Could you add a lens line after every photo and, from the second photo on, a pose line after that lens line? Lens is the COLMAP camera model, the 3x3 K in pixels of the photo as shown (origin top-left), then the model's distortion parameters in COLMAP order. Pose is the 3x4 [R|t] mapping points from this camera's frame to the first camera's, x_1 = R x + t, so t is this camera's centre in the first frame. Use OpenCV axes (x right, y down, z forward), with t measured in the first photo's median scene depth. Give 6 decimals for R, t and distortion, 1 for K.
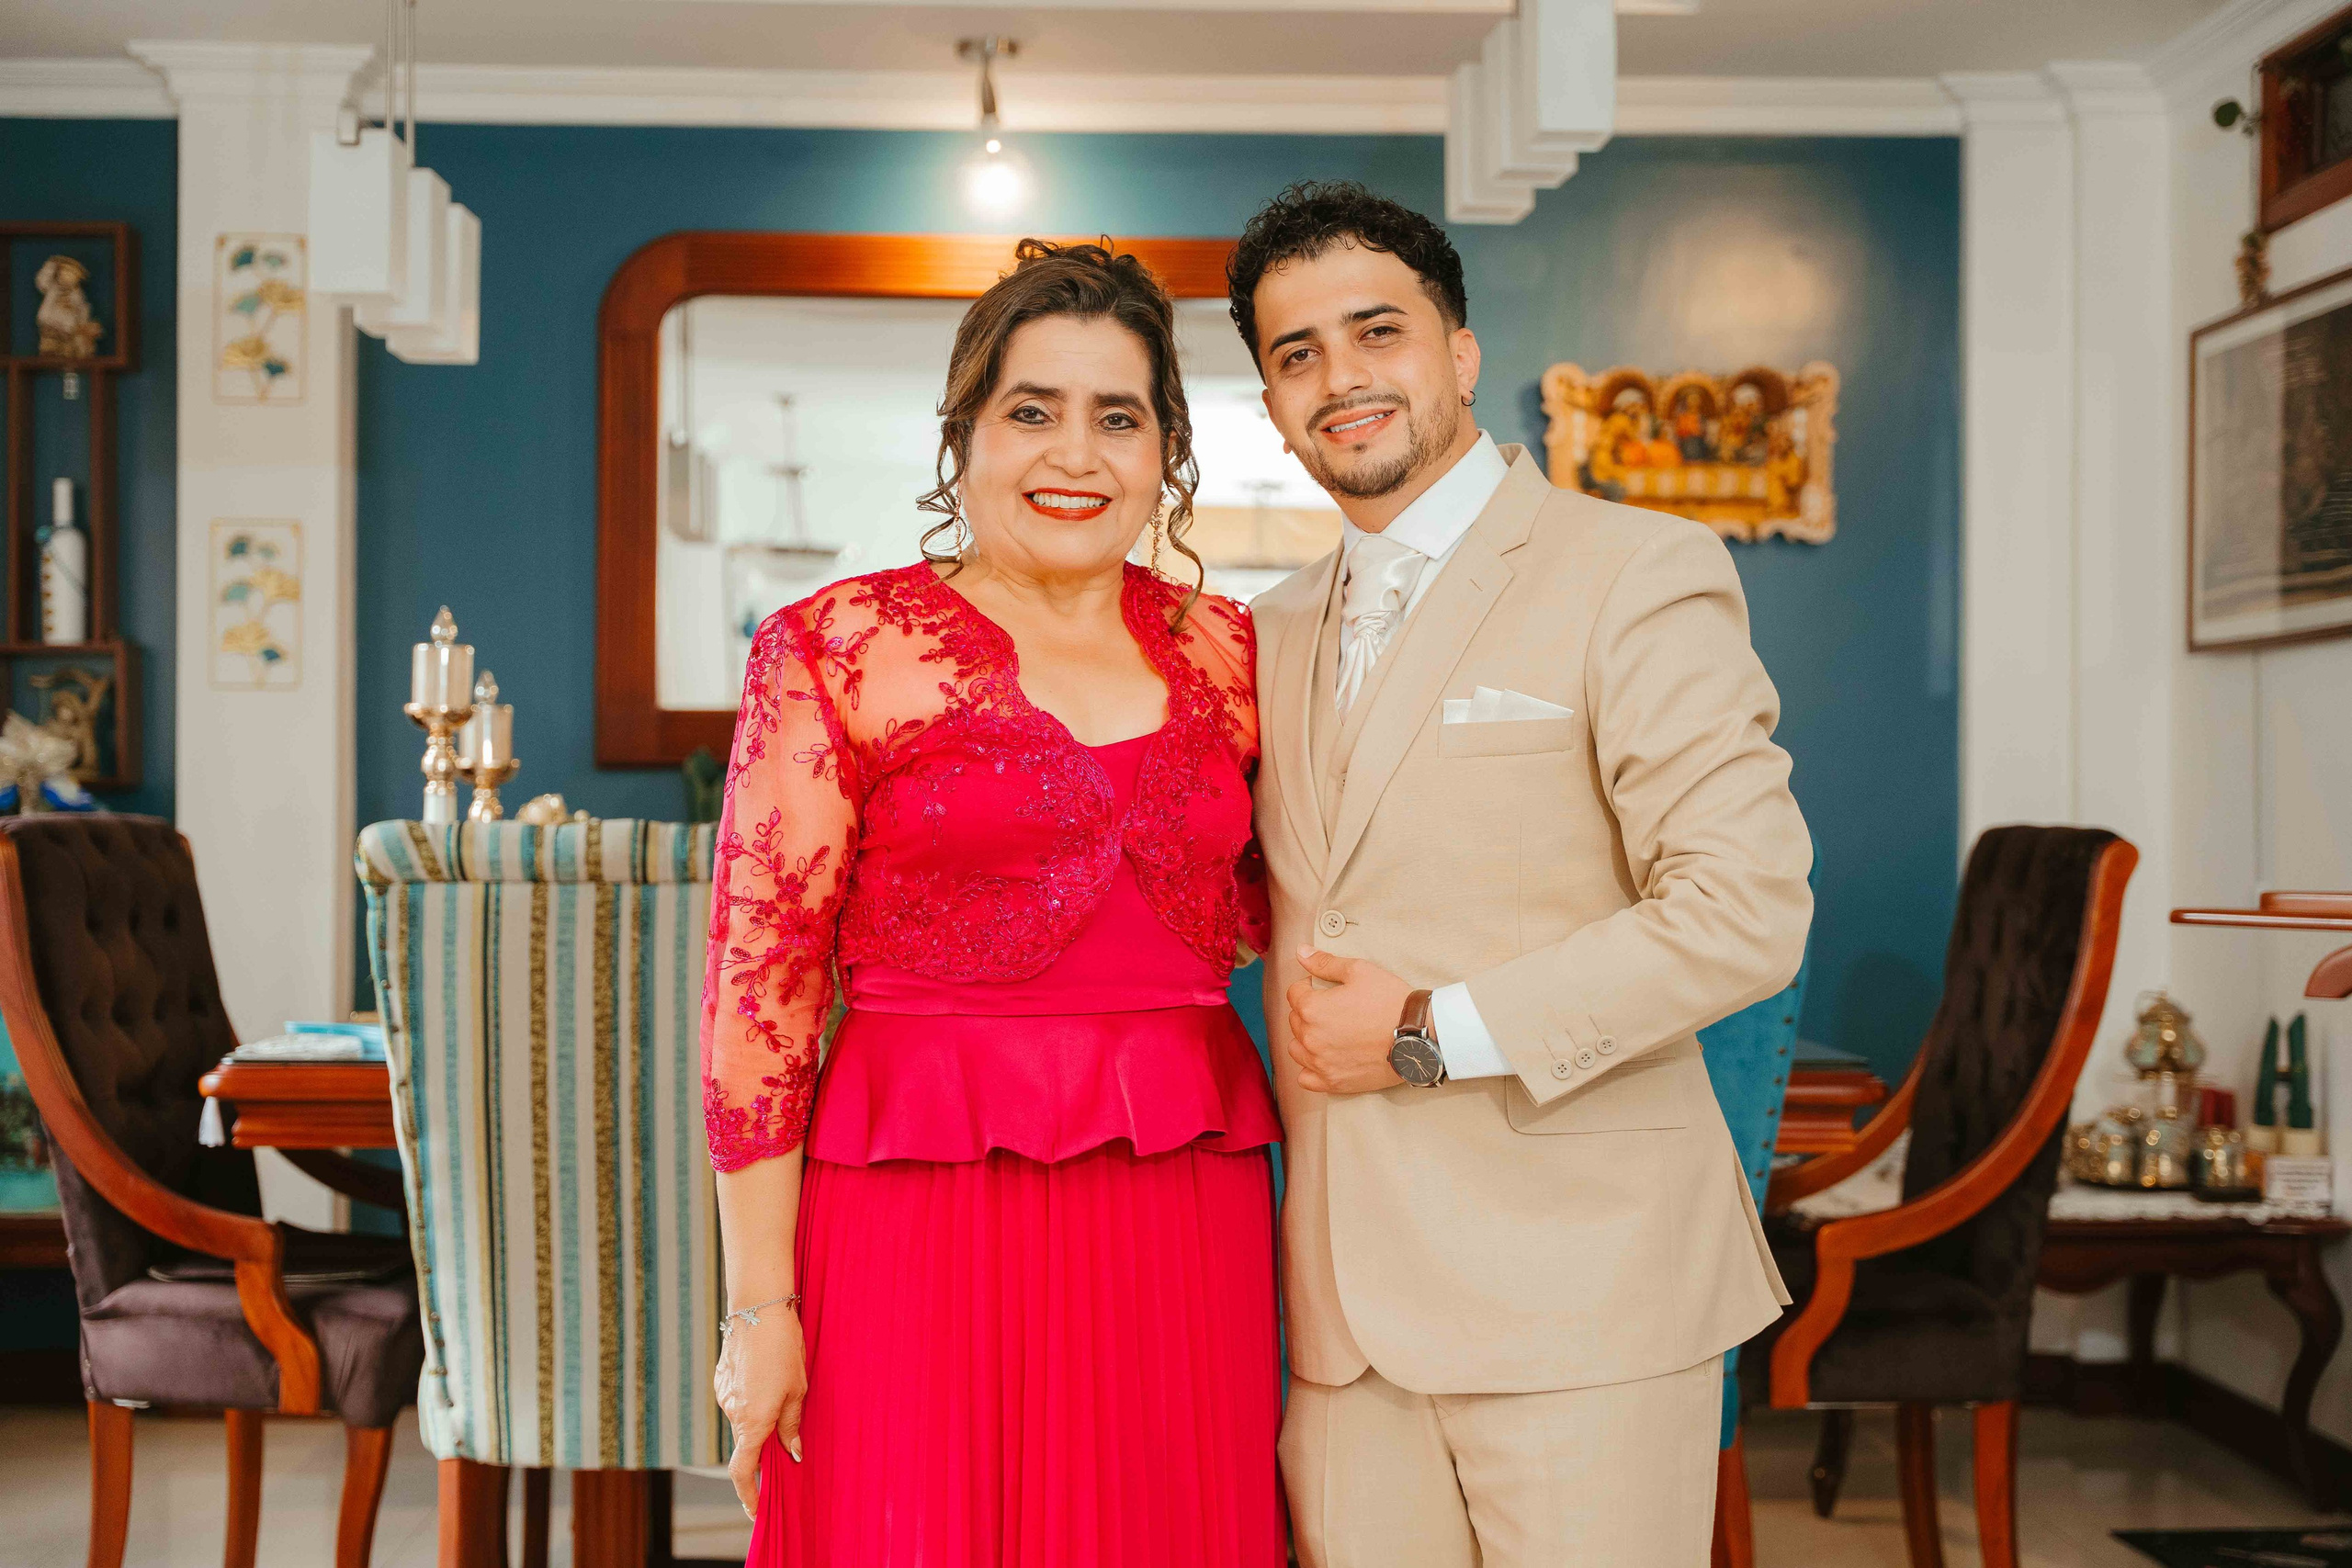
lens RADIAL K [[3254.7, 0, 1176.2], [0, 3254.7, 809.9], [0, 0, 1]] dist [0.030581, 0.002439]
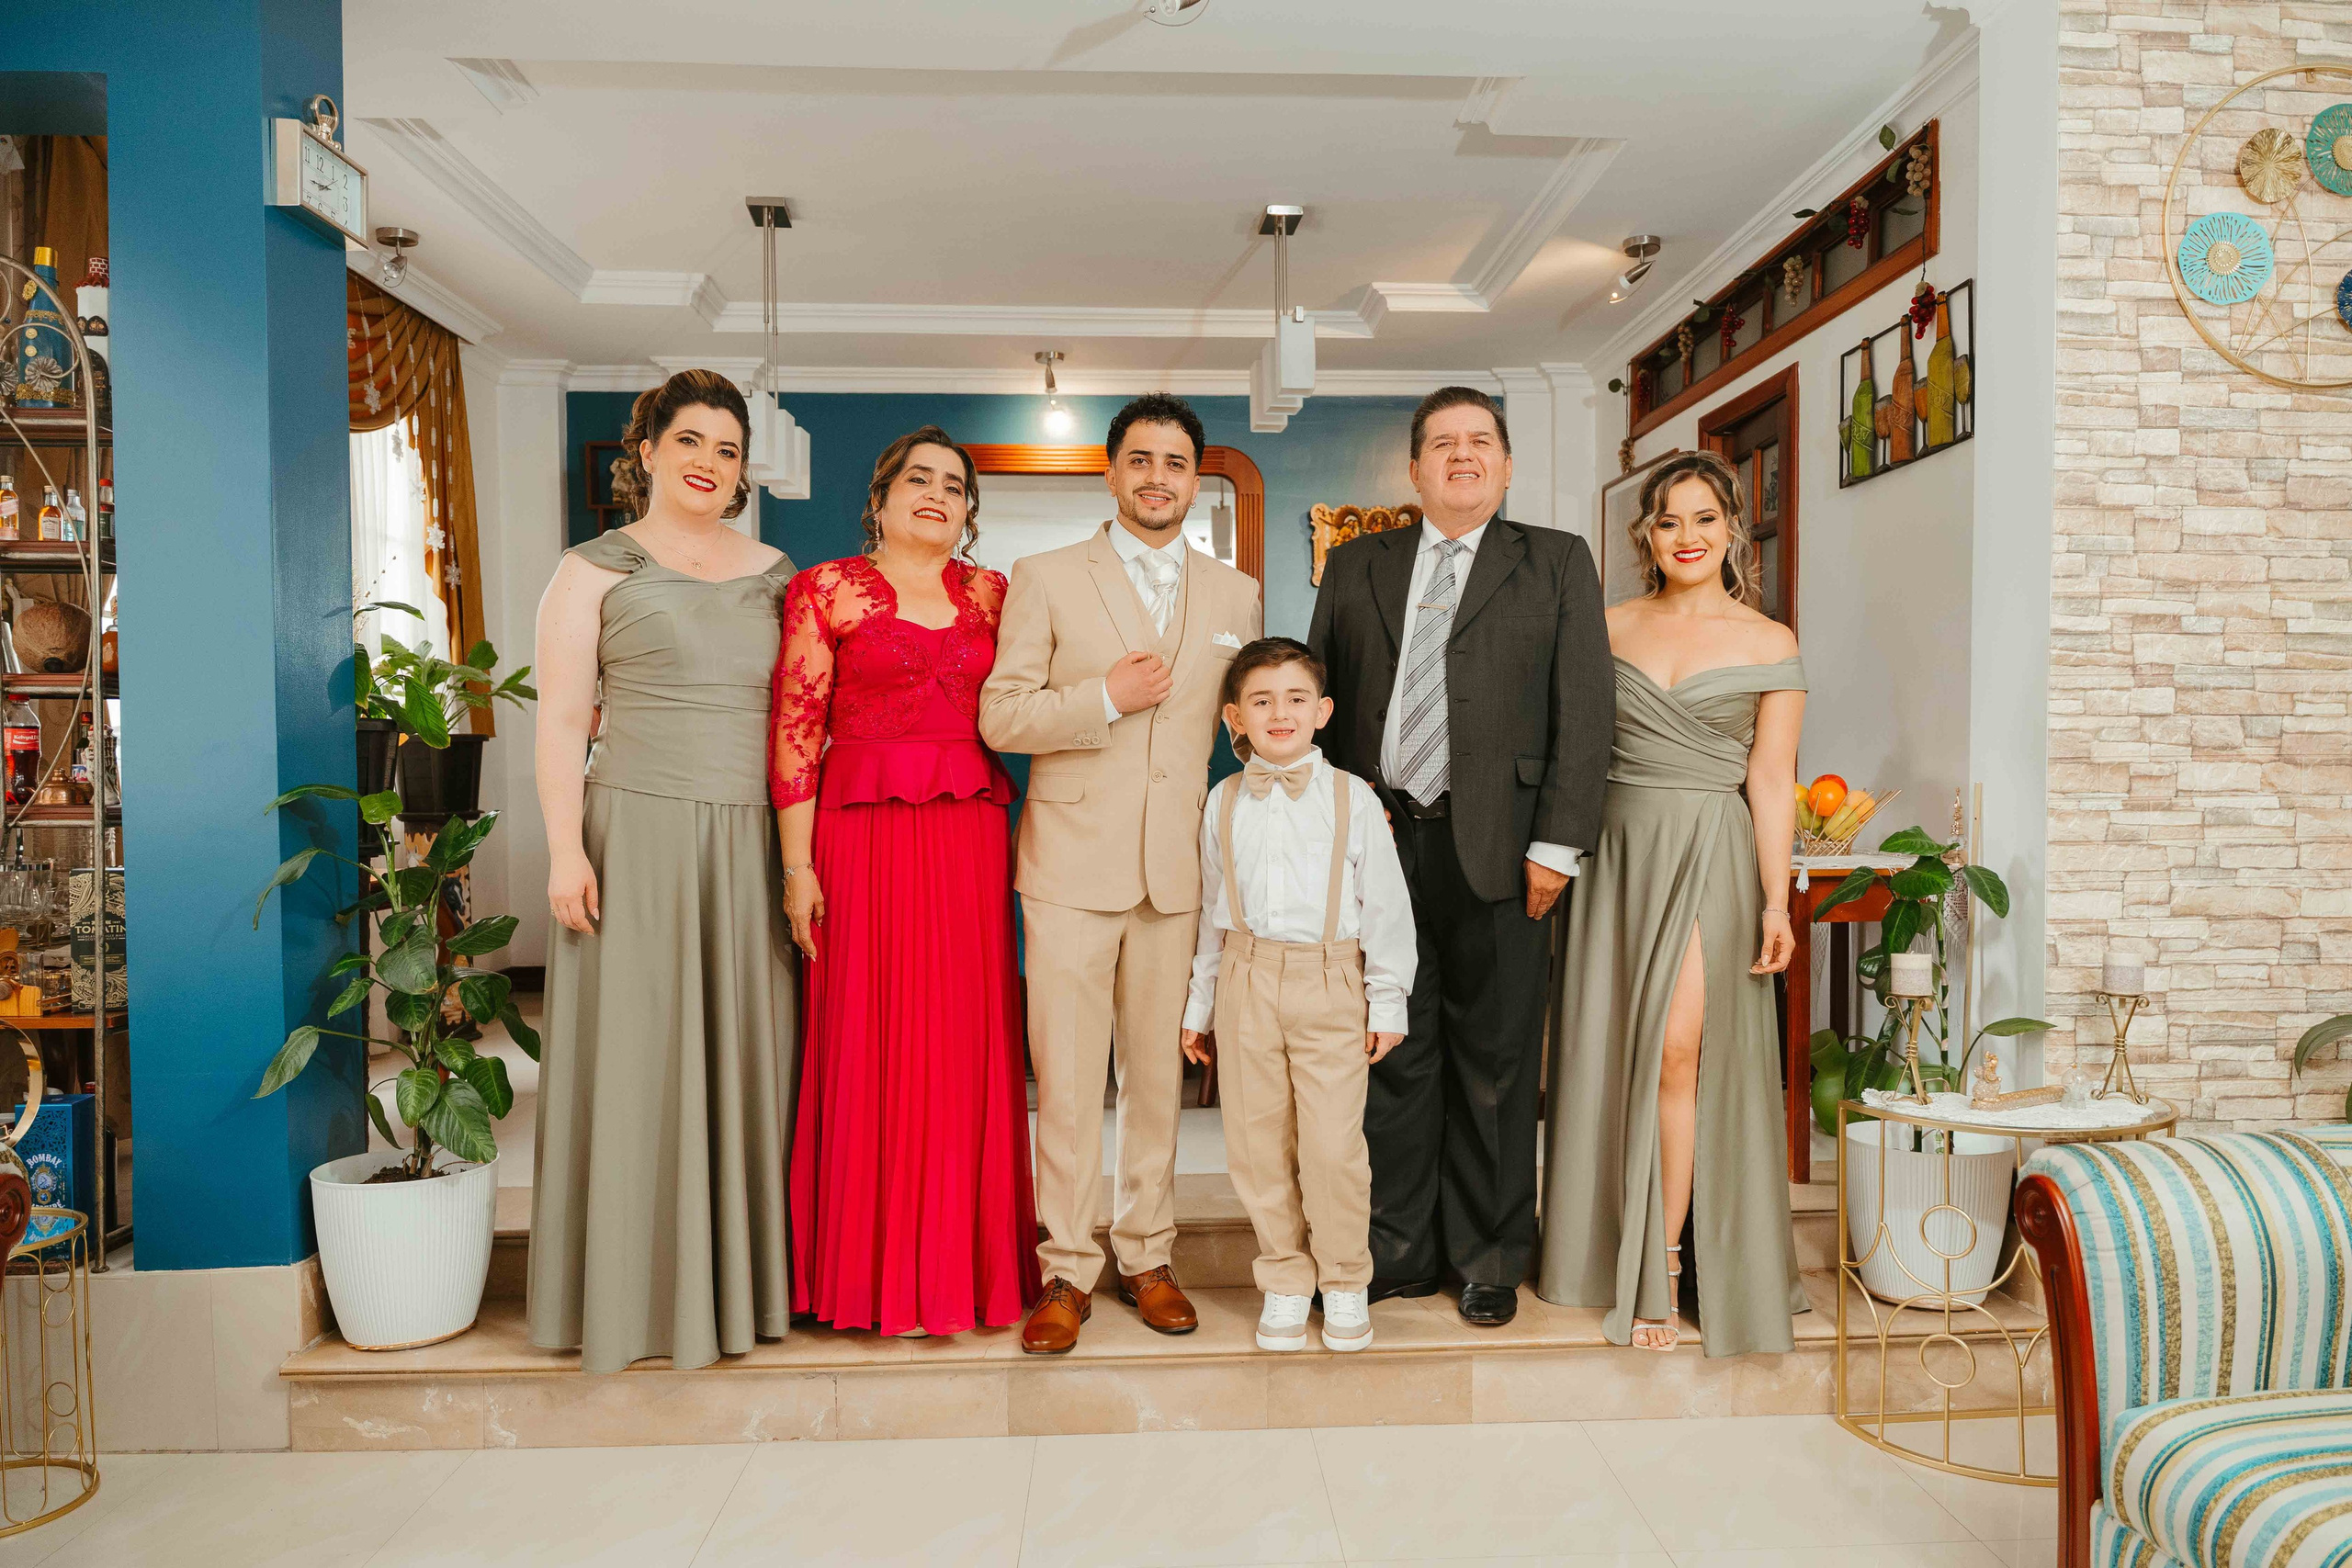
lens RADIAL K [[1616.3, 0, 1225.2], [0, 1616.3, 827.8], [0, 0, 1]] dist [0.008141, -0.017395]
pose [[0.999747, -0.009412, 0.020451, 0.041837], [0.008444, 0.998863, 0.046915, 0.036237], [-0.020869, -0.046731, 0.998689, -0.108391]]
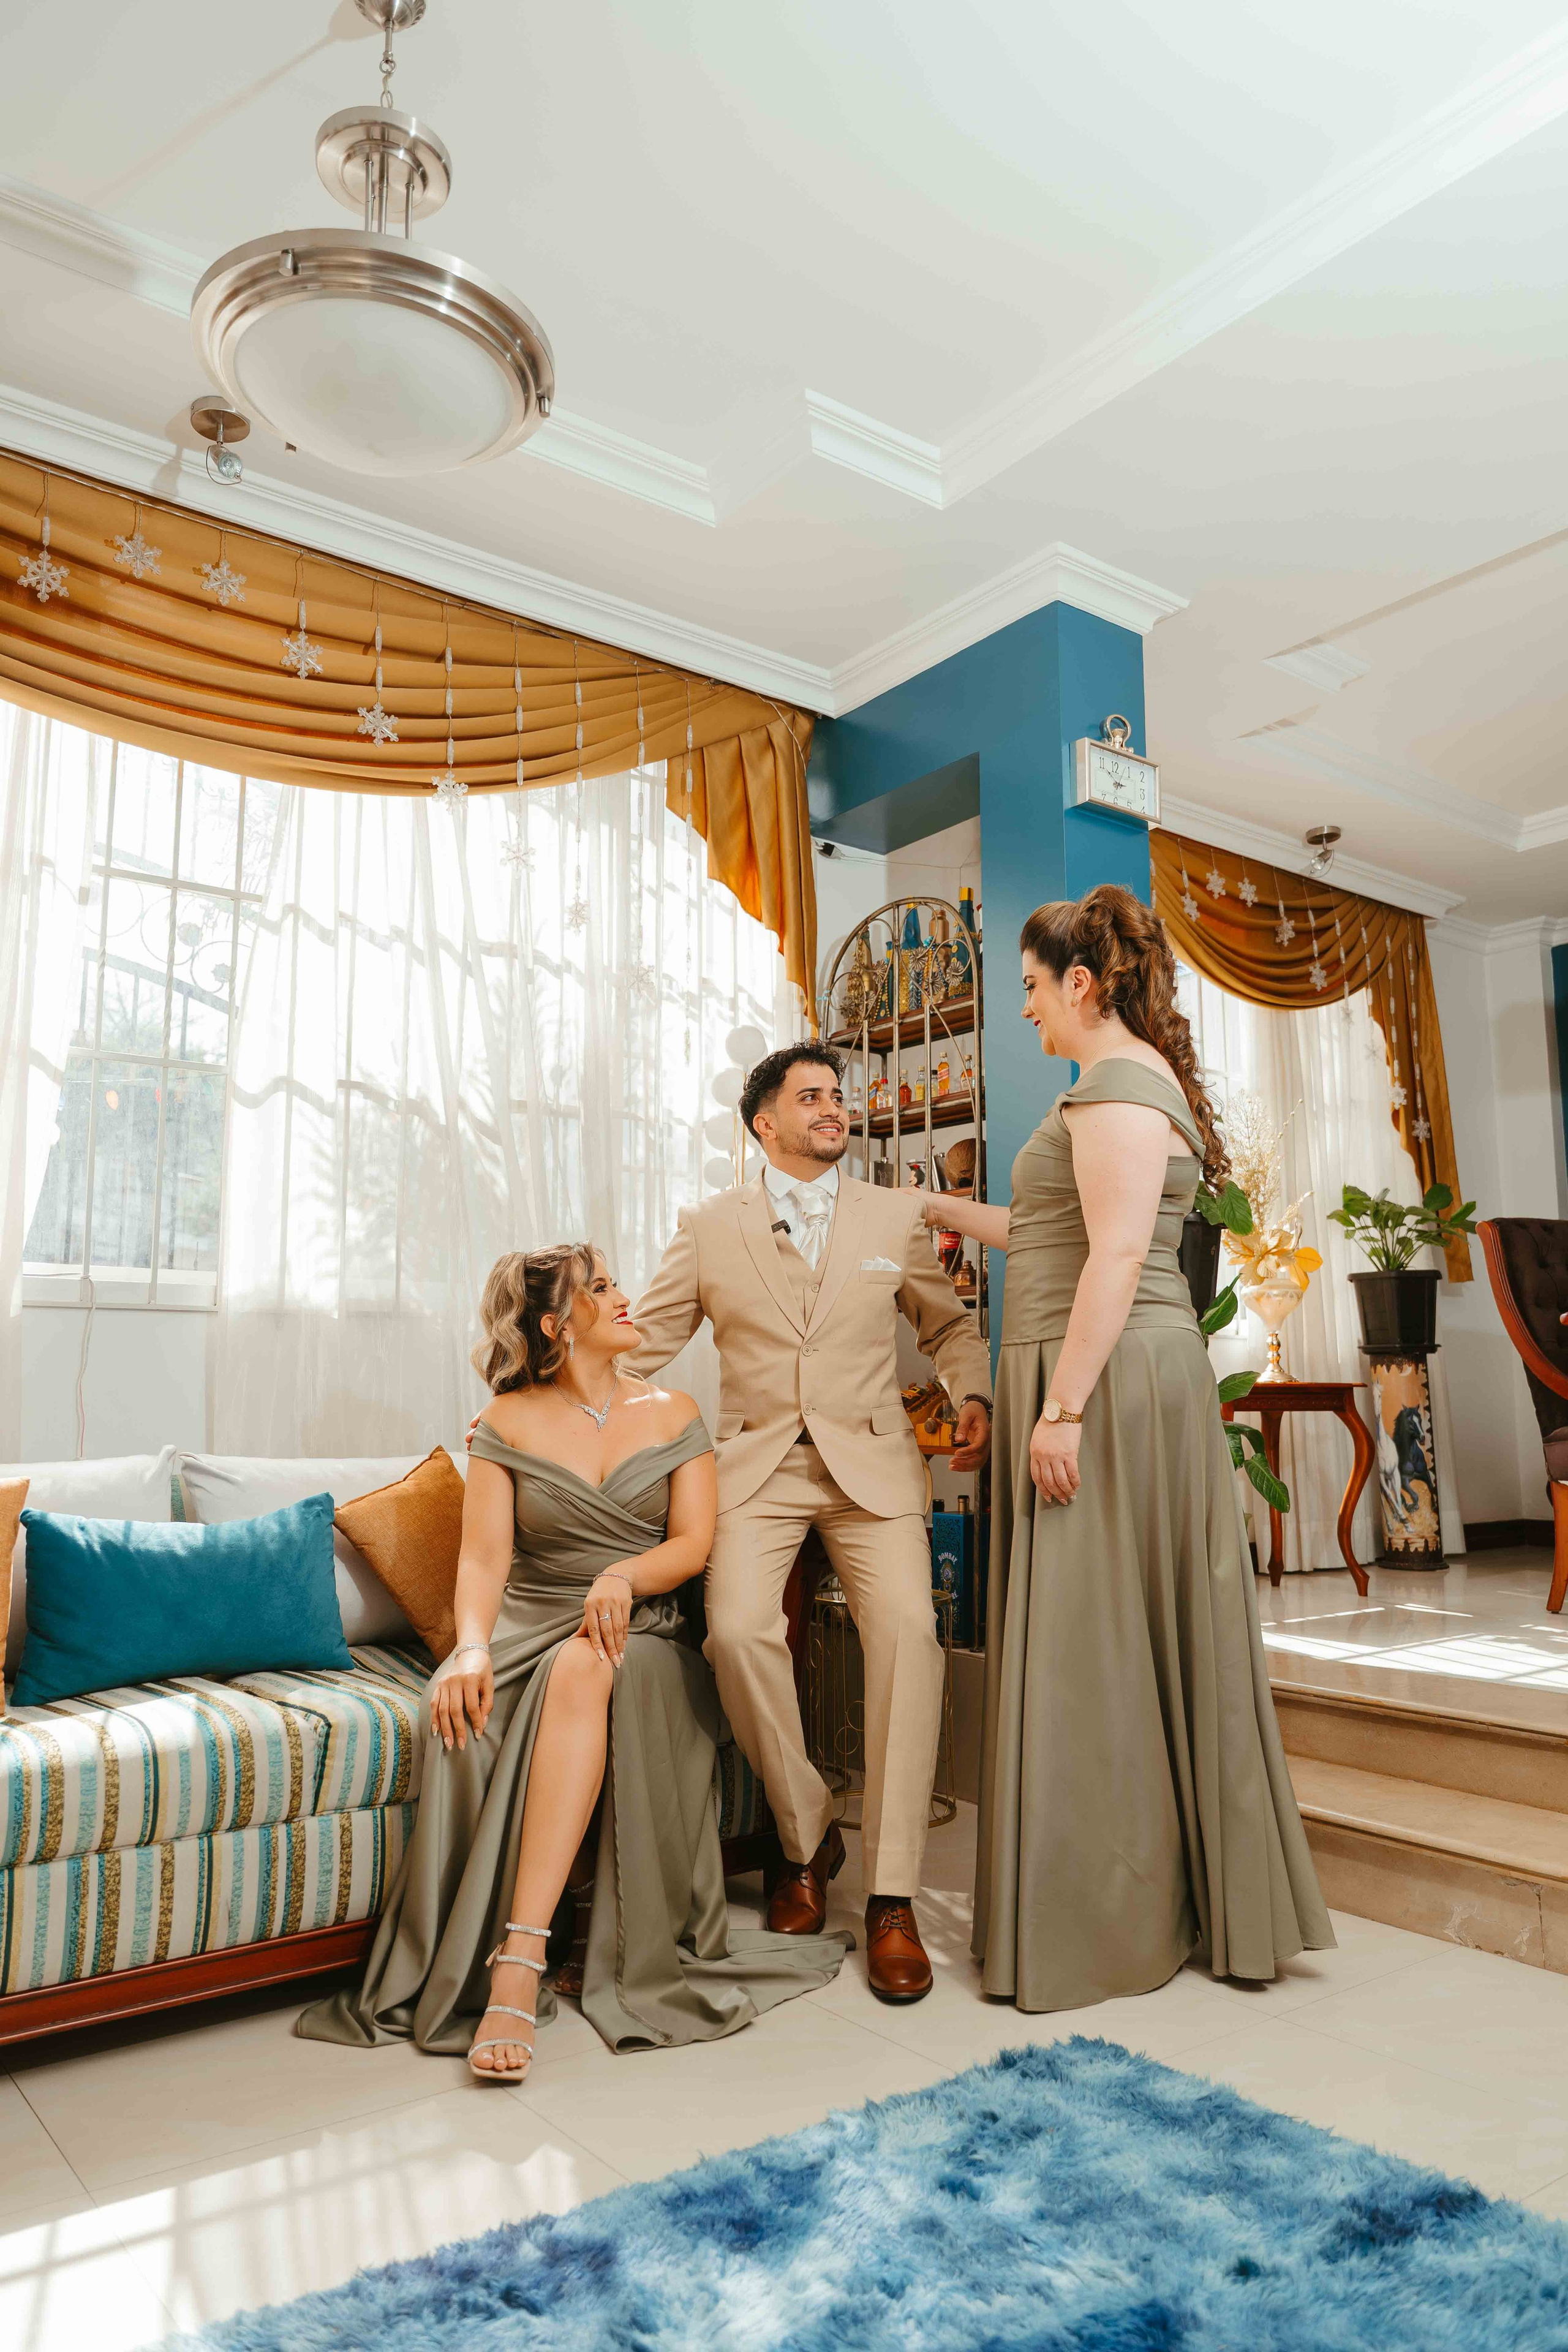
lens RADIAL K [[1582.7, 0, 786.2], [0, 1582.7, 1181.6], [0, 0, 1]] dist [0.001950, -0.016732]
pose [[0.575642, -0.120375, -0.808793, 0.217876], [0.009247, 0.990000, -0.140763, 0.114125], [0.817650, 0.073550, 0.570998, -0.017090]]
